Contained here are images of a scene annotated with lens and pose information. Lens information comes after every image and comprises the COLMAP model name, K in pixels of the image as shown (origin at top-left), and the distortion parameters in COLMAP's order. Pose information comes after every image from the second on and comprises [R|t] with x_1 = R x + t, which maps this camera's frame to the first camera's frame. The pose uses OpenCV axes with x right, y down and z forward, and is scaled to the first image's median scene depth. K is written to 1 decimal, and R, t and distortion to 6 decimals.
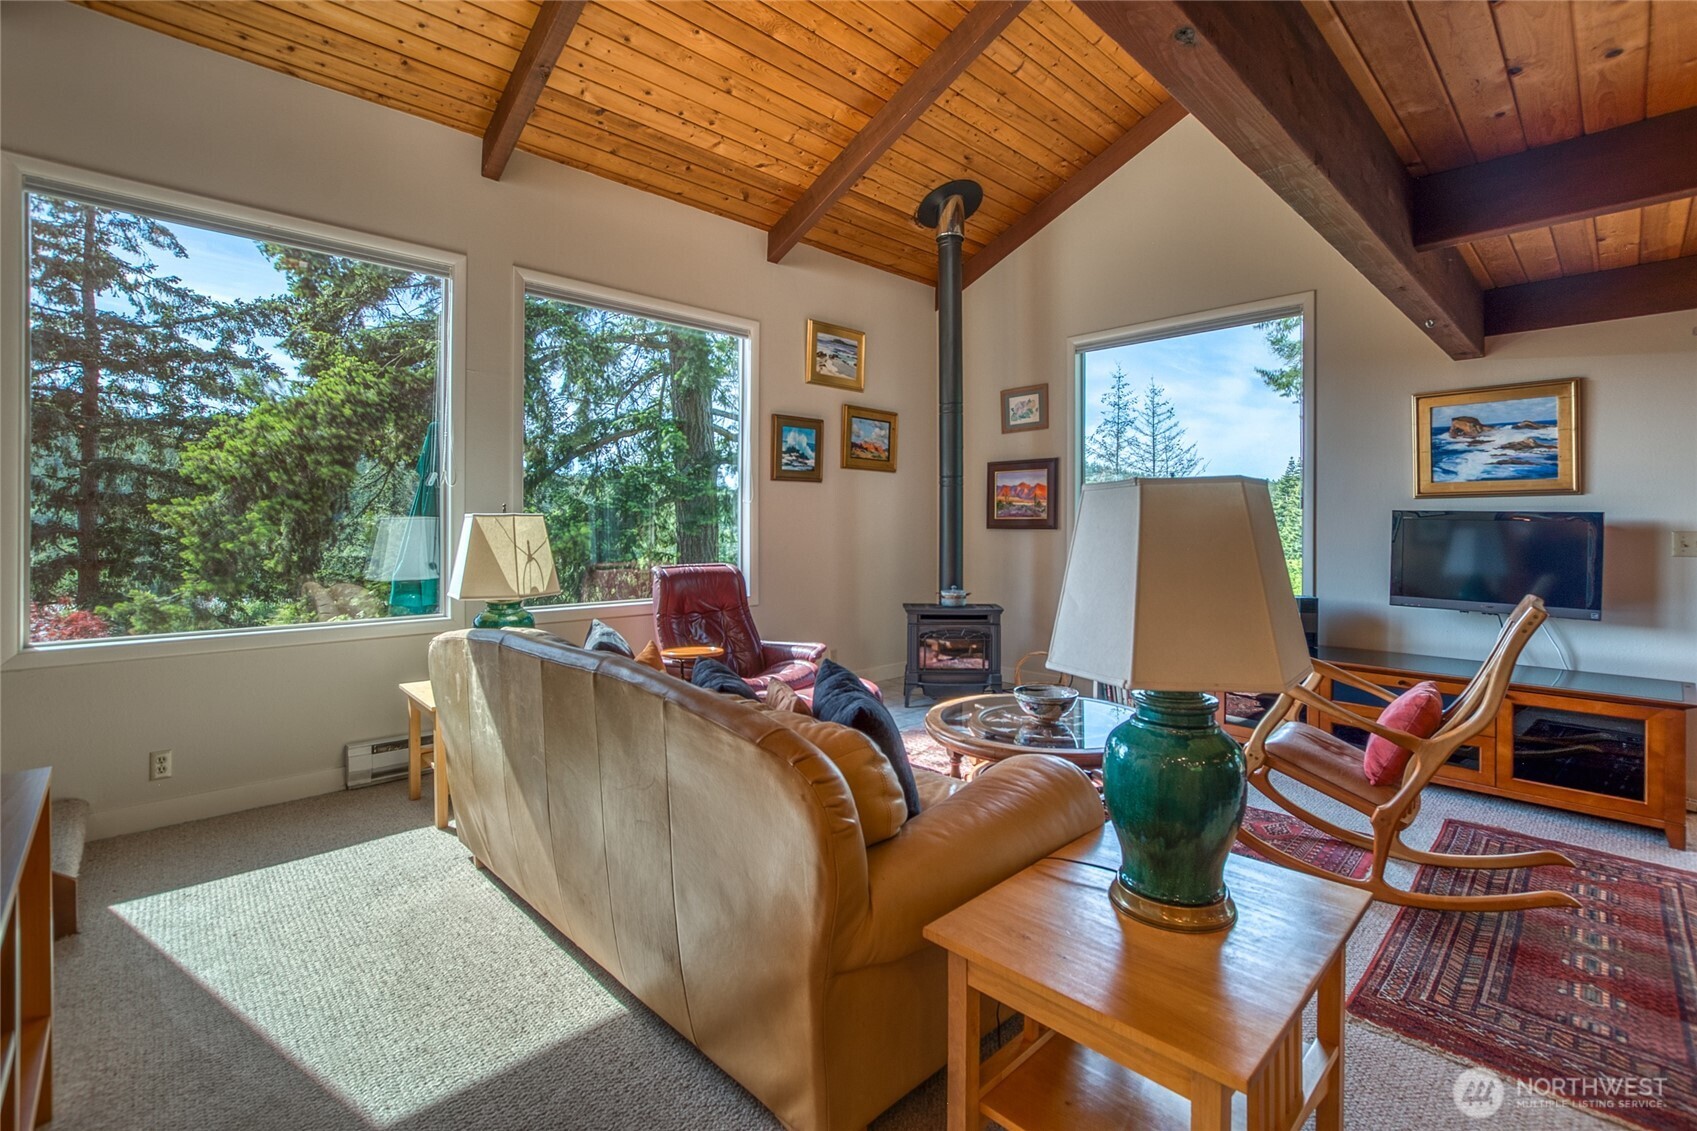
lens RADIAL K [[766.8, 0, 864.3], [0, 766.8, 526.1], [0, 0, 1]] dist [-0.004019, 0.001102]
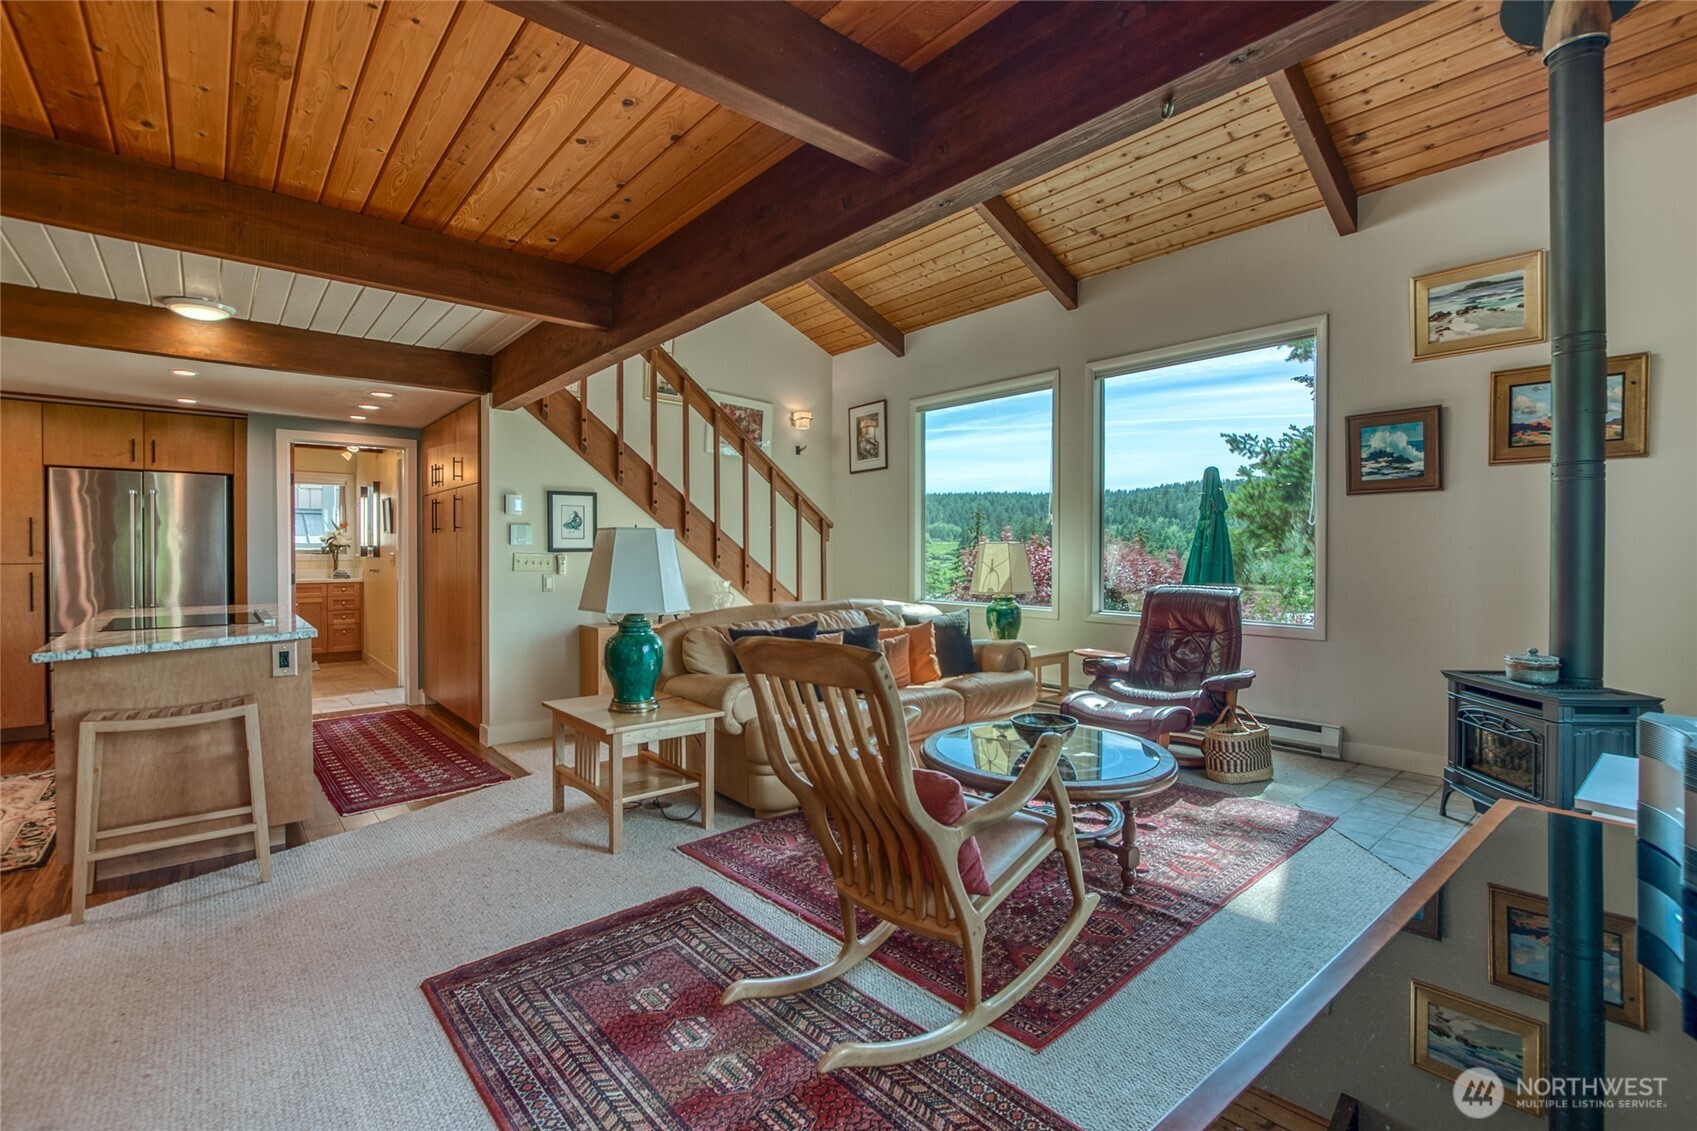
lens RADIAL K [[766.8, 0, 849.3], [0, 766.8, 556.8], [0, 0, 1]] dist [-0.004019, 0.001102]
pose [[-0.071415, 0.004753, -0.997435, 0.723352], [-0.001056, 0.999988, 0.004841, 0.003859], [0.997446, 0.001399, -0.071409, 0.492947]]
